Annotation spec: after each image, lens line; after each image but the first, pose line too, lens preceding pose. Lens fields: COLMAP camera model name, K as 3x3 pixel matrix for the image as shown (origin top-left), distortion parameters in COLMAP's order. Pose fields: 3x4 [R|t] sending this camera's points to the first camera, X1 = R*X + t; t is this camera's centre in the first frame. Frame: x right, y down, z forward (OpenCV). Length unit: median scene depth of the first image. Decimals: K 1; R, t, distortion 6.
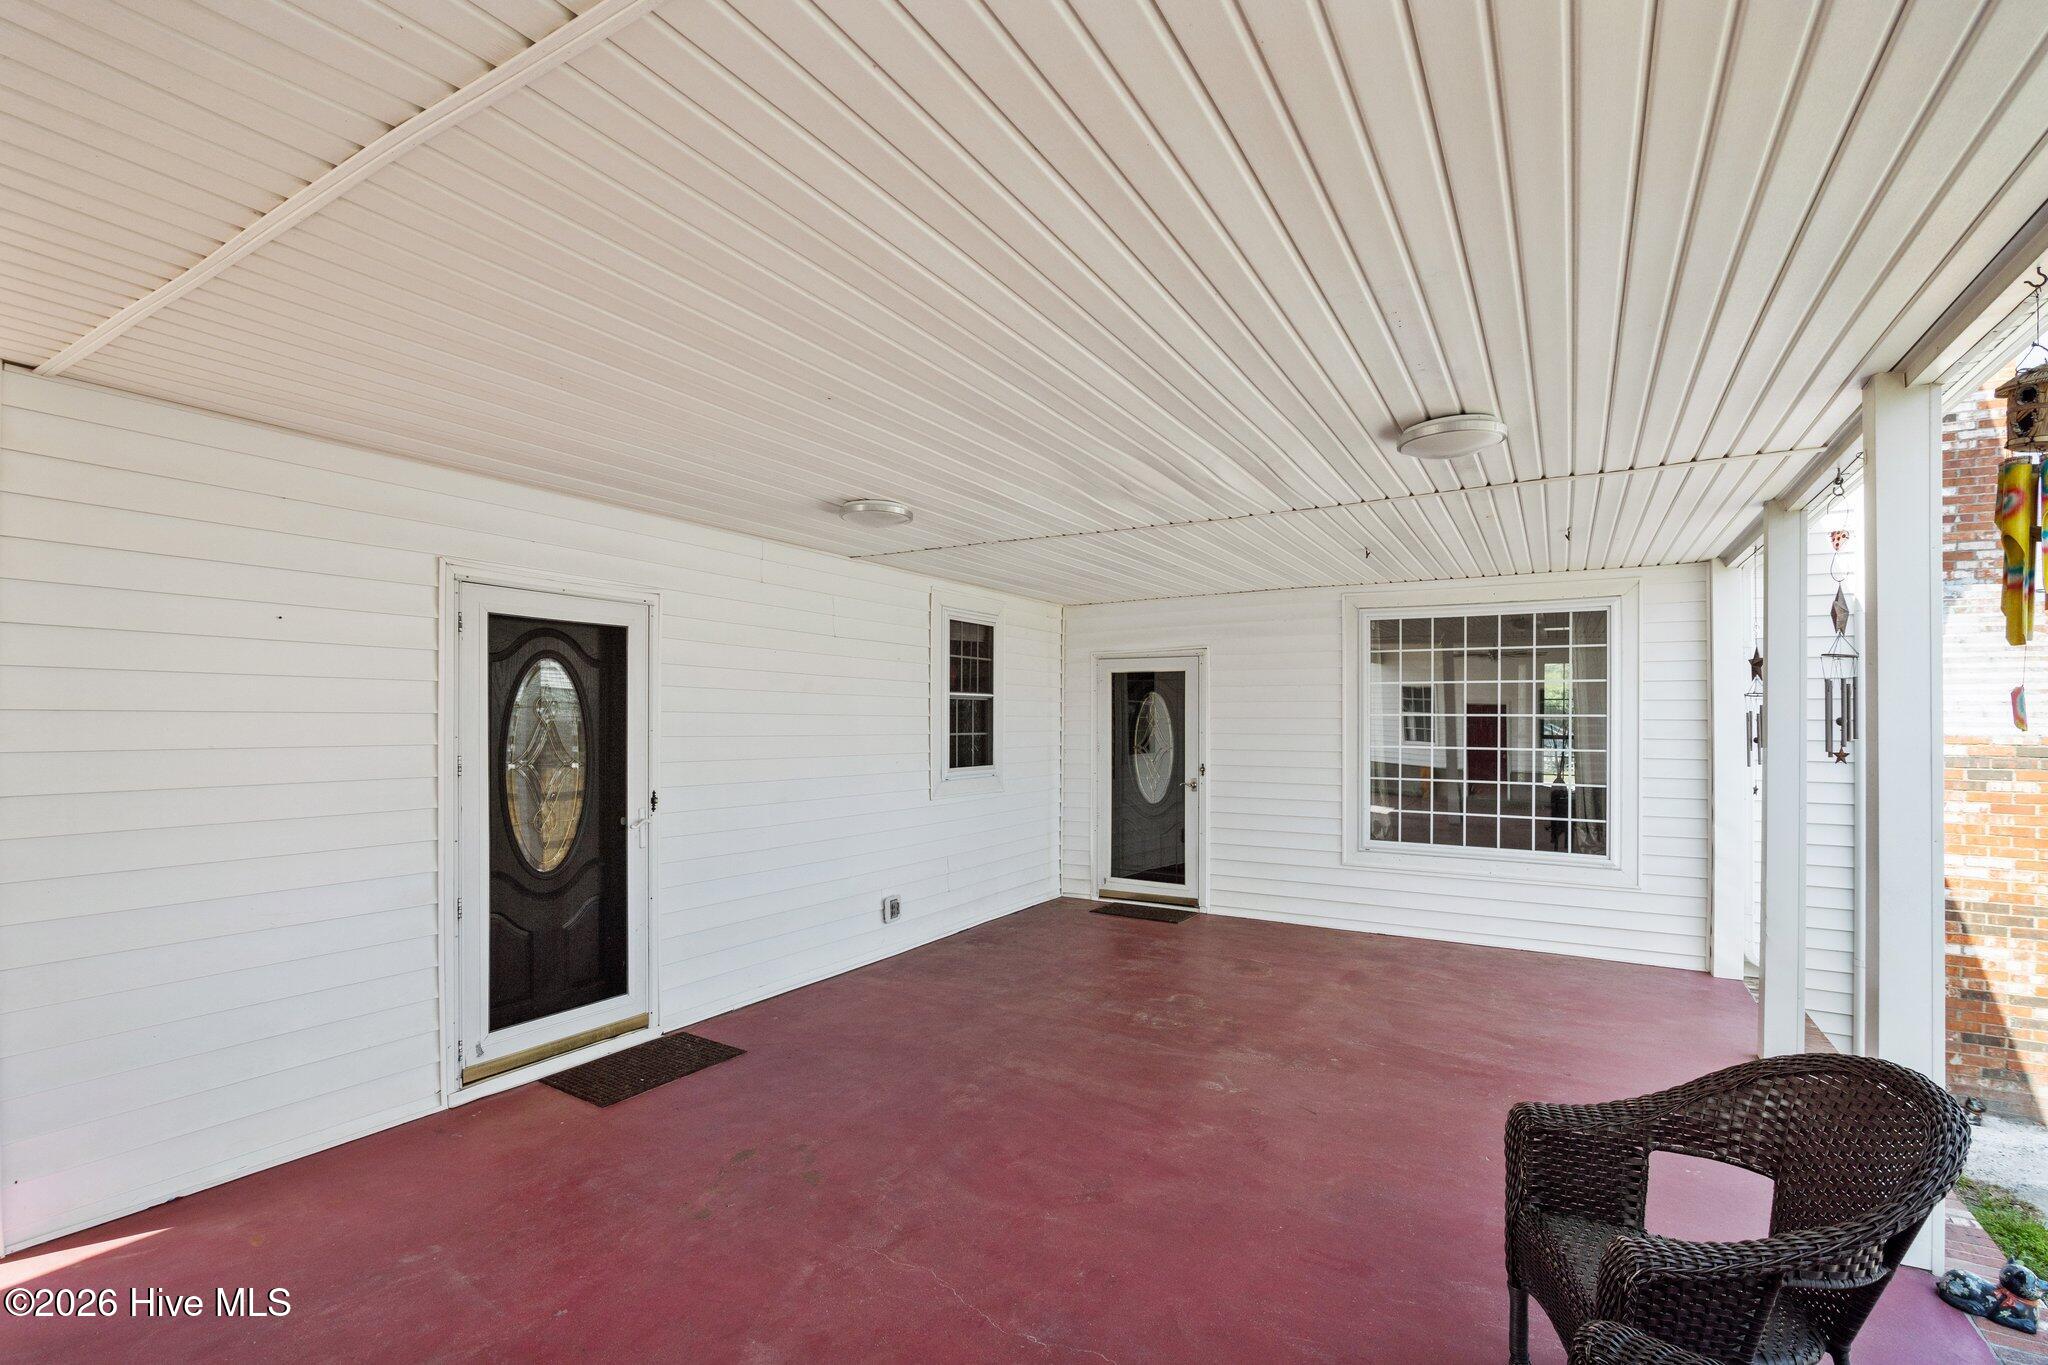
lens RADIAL K [[947.9, 0, 1029.4], [0, 947.9, 692.0], [0, 0, 1]] dist [-0.018160, -0.000355]
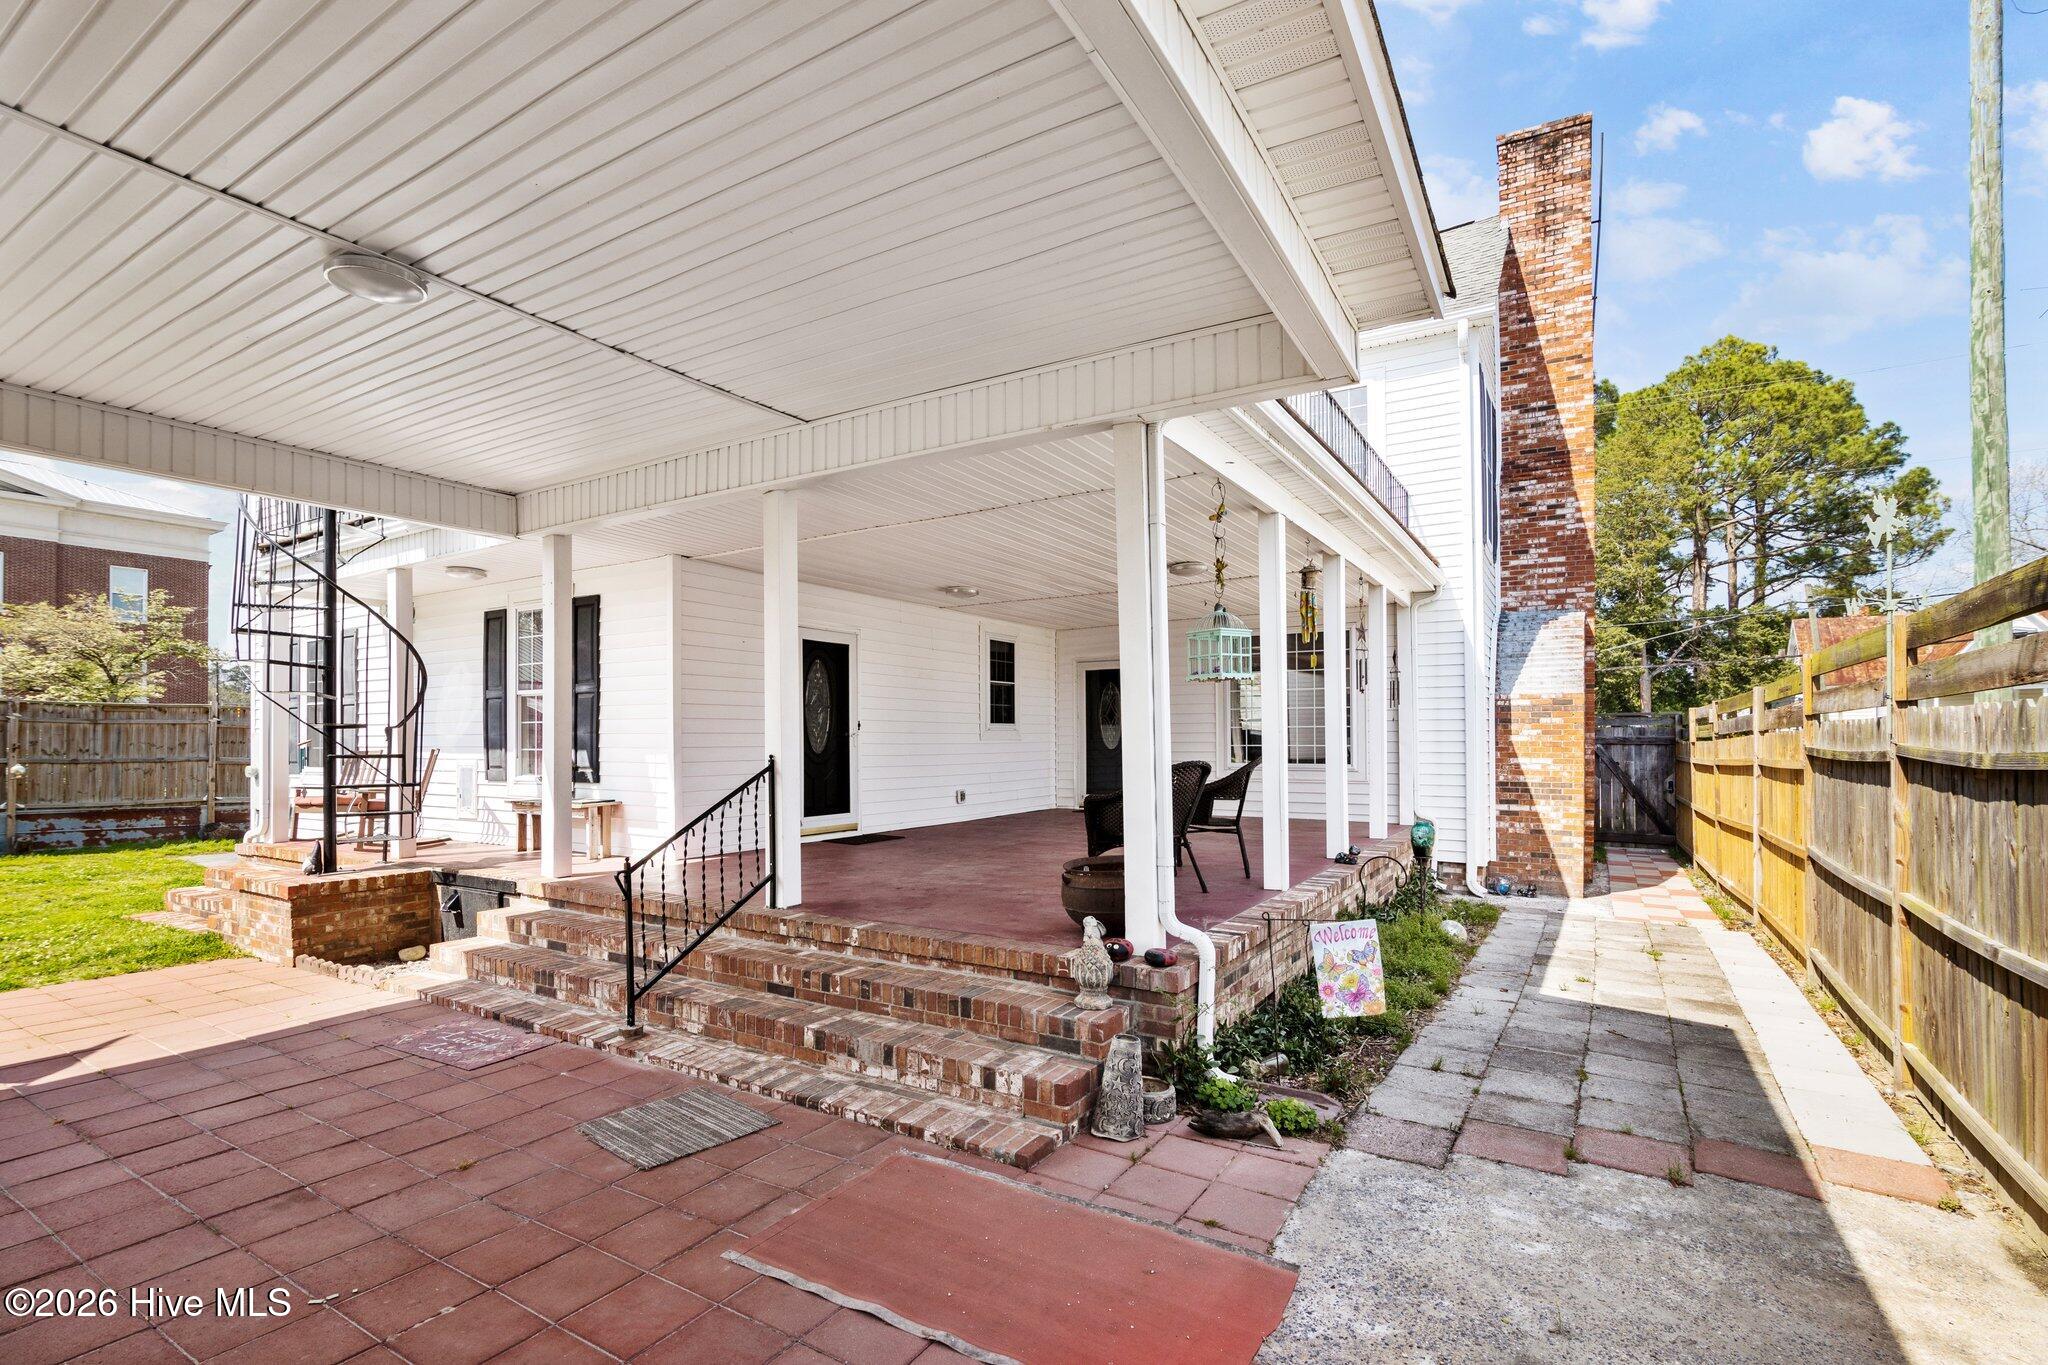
lens RADIAL K [[947.9, 0, 1018.7], [0, 947.9, 697.9], [0, 0, 1]] dist [-0.018160, -0.000355]
pose [[0.999574, -0.010021, -0.027427, 0.019885], [0.009661, 0.999866, -0.013225, 0.064884], [0.027556, 0.012954, 0.999536, -0.882744]]
